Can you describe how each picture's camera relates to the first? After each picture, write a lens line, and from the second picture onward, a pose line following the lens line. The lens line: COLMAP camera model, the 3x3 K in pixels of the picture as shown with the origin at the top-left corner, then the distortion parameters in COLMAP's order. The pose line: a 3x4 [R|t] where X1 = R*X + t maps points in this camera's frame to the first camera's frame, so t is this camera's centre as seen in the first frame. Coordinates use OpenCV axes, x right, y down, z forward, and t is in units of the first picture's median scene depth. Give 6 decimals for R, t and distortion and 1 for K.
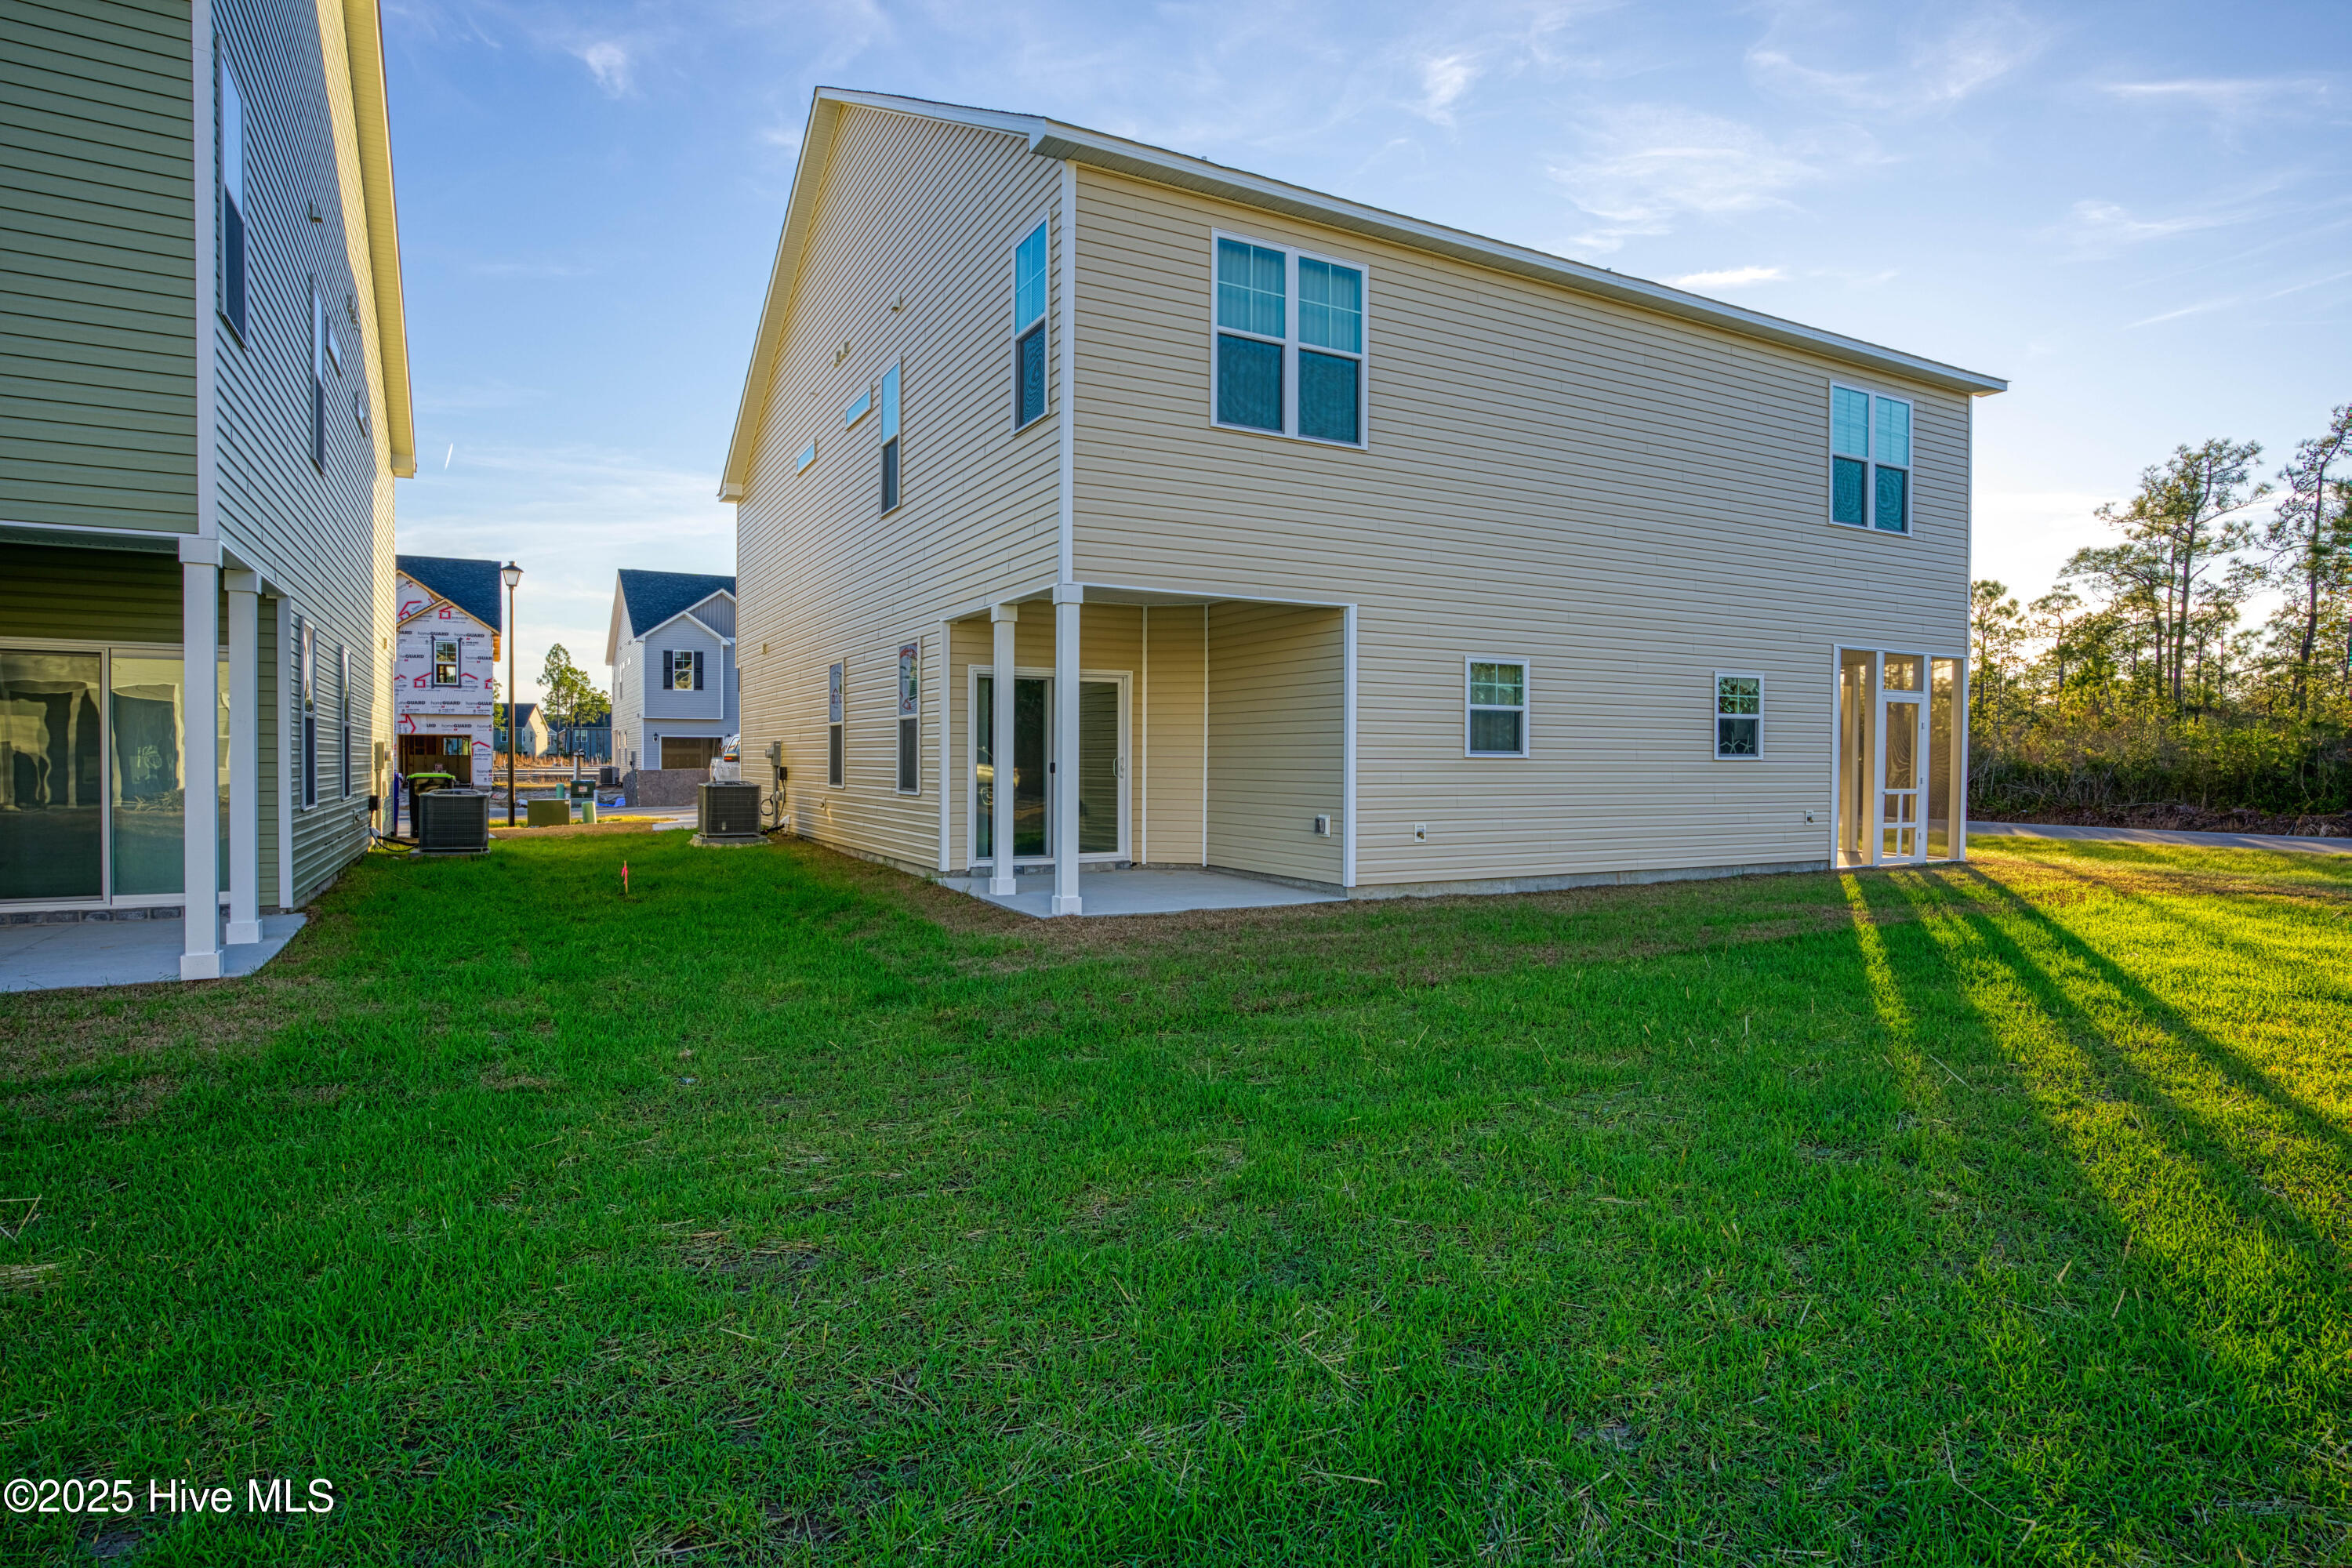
lens RADIAL K [[1251.7, 0, 1178.9], [0, 1251.7, 779.2], [0, 0, 1]] dist [-0.000582, -0.000049]
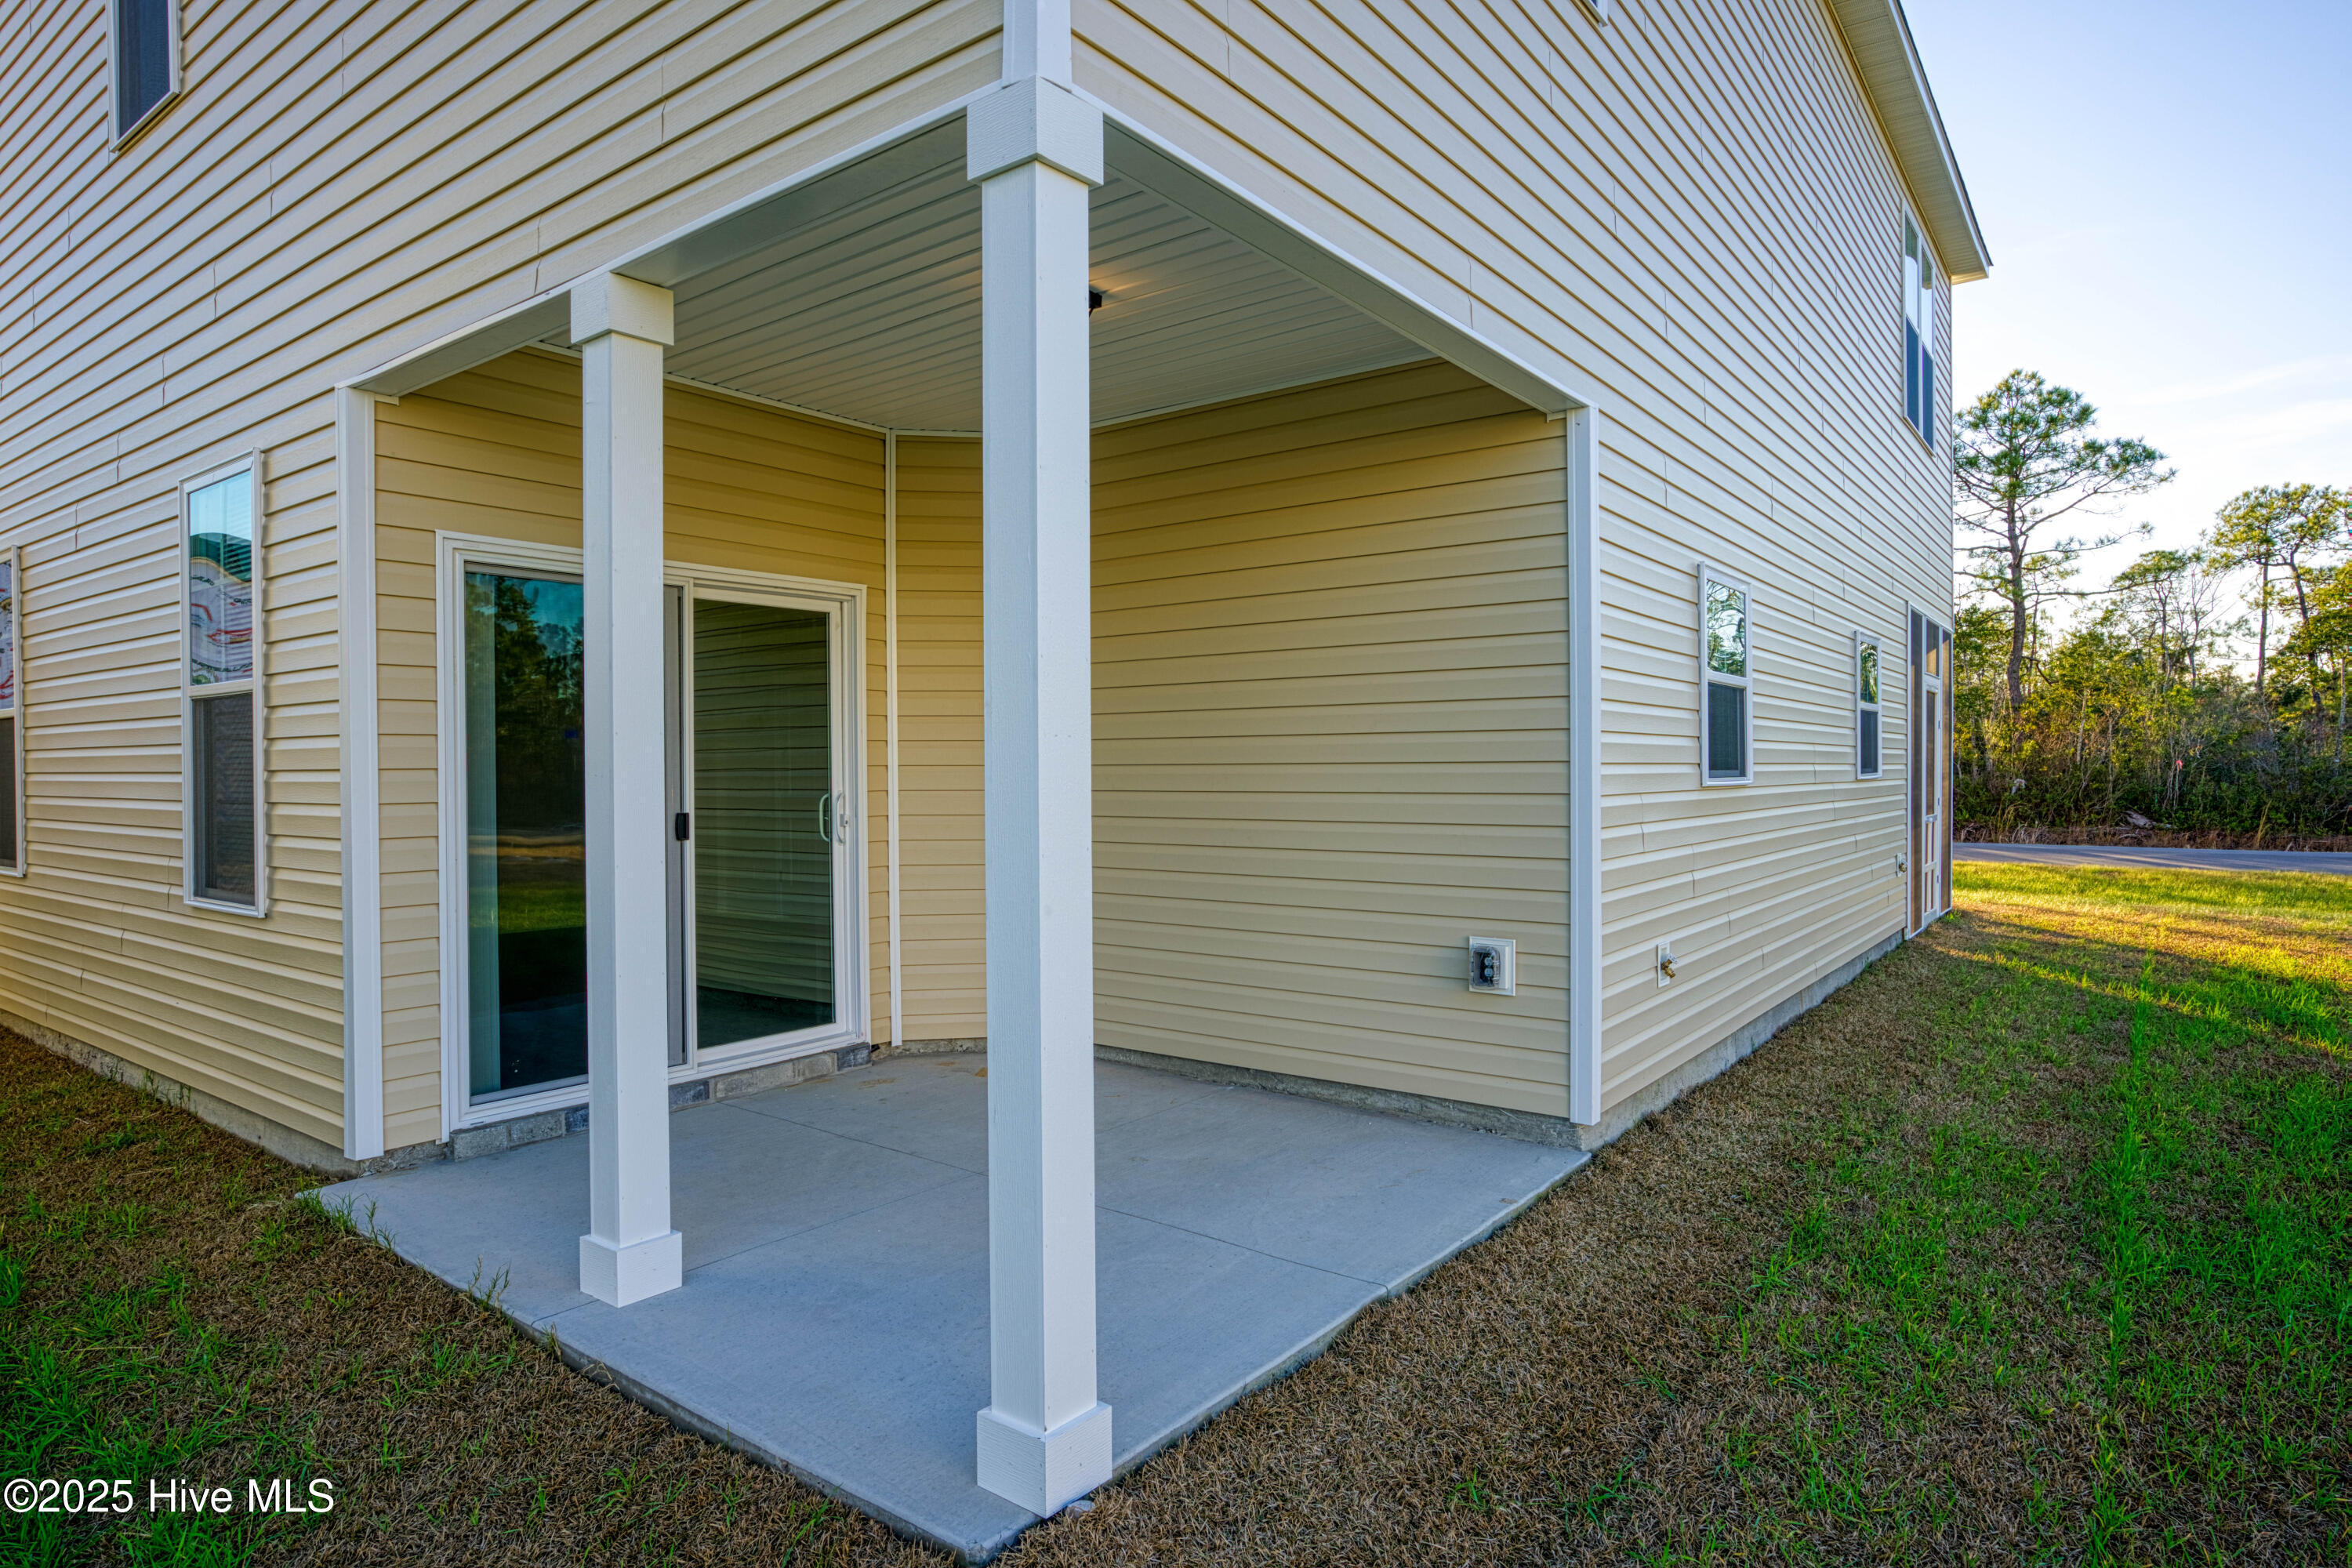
lens RADIAL K [[1325.9, 0, 1168.3], [0, 1325.9, 780.2], [0, 0, 1]] dist [-0.003648, 0.000678]
pose [[0.914929, -0.013545, 0.403387, -0.124058], [0.016970, 0.999844, -0.004917, -0.017955], [-0.403258, 0.011345, 0.915016, 0.556743]]
